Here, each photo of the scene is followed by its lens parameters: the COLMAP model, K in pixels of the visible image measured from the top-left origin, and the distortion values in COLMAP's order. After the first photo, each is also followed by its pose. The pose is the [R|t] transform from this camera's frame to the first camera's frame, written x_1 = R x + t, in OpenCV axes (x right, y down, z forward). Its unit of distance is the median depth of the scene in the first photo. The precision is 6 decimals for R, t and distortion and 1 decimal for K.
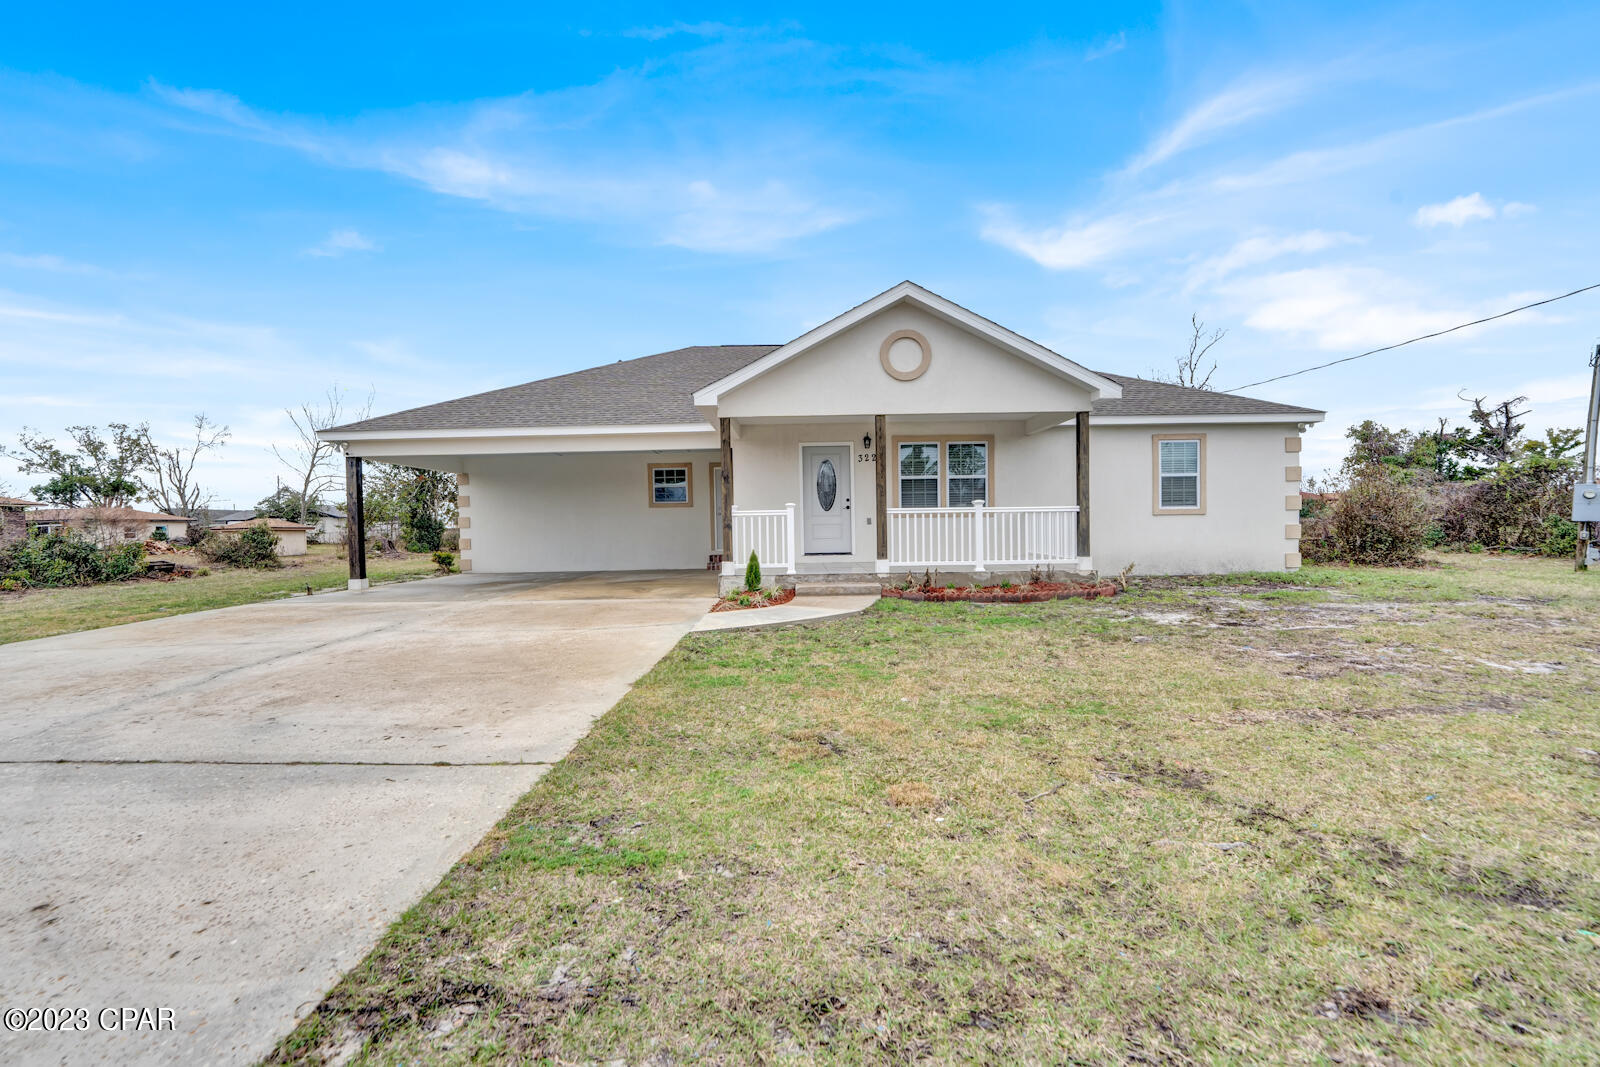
lens RADIAL K [[664.6, 0, 784.6], [0, 664.6, 544.6], [0, 0, 1]] dist [-0.027509, 0.003790]
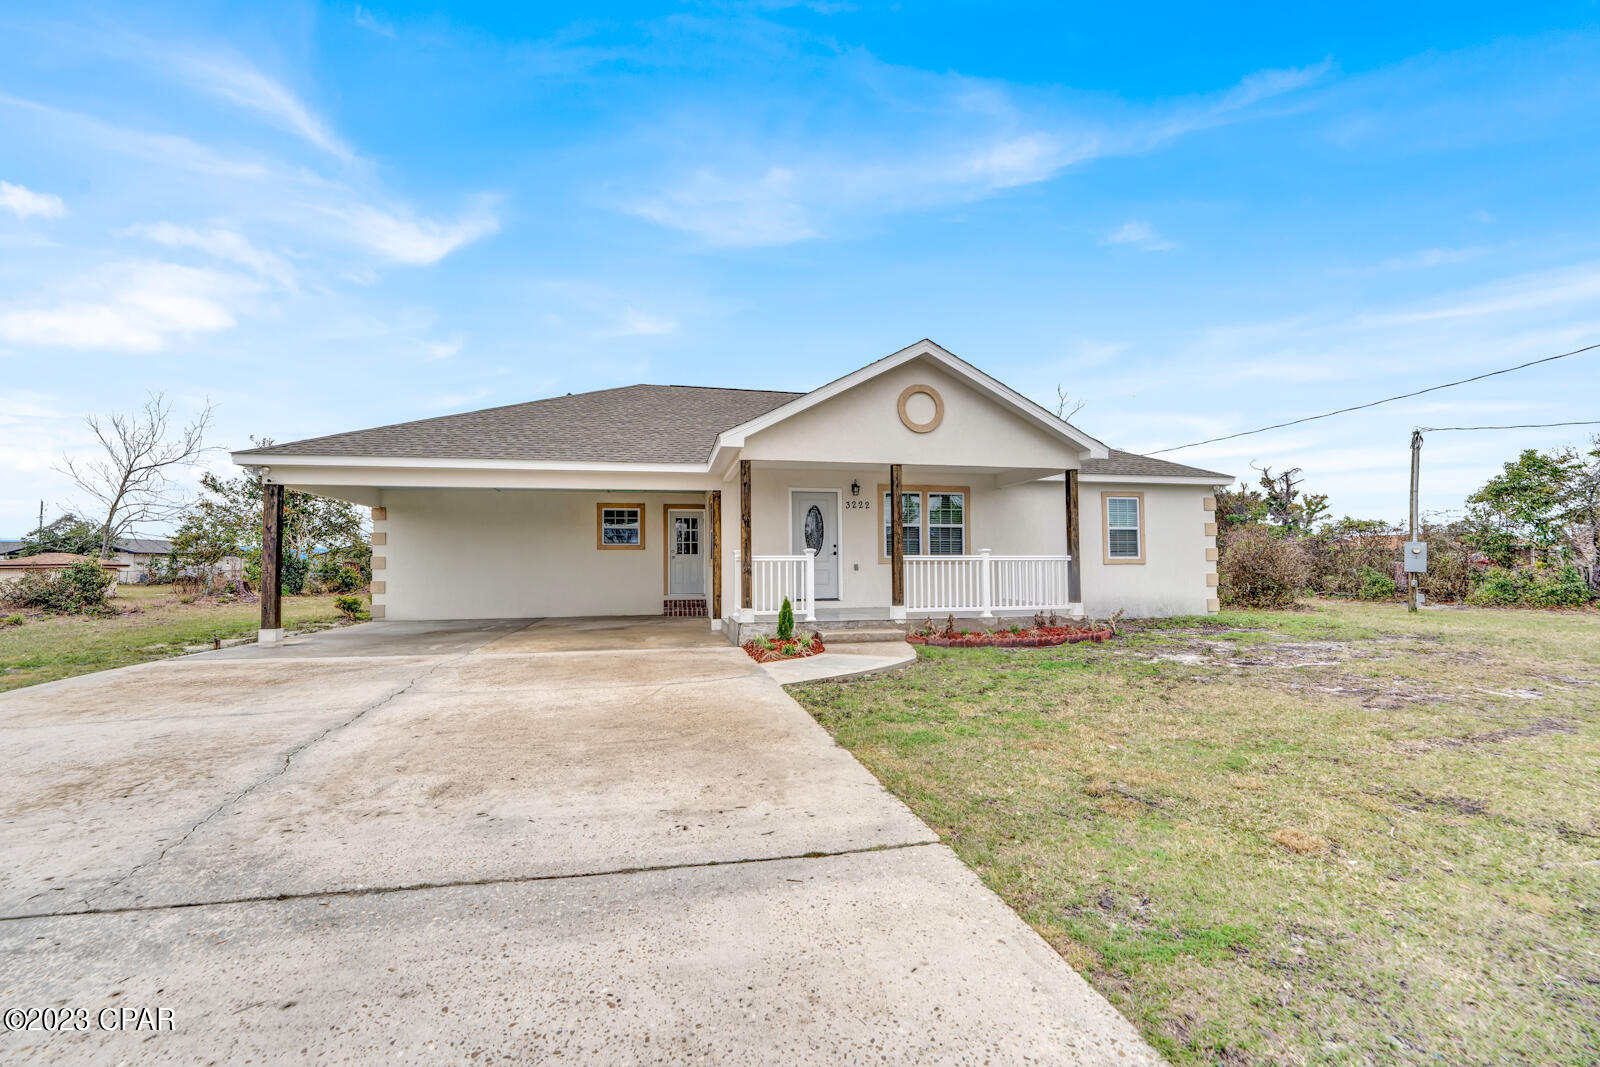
lens RADIAL K [[664.6, 0, 796.6], [0, 664.6, 535.8], [0, 0, 1]] dist [-0.027509, 0.003790]
pose [[0.975832, 0.020617, 0.217547, -0.225075], [-0.003424, 0.996860, -0.079116, -0.003360], [-0.218495, 0.076459, 0.972838, 0.042710]]
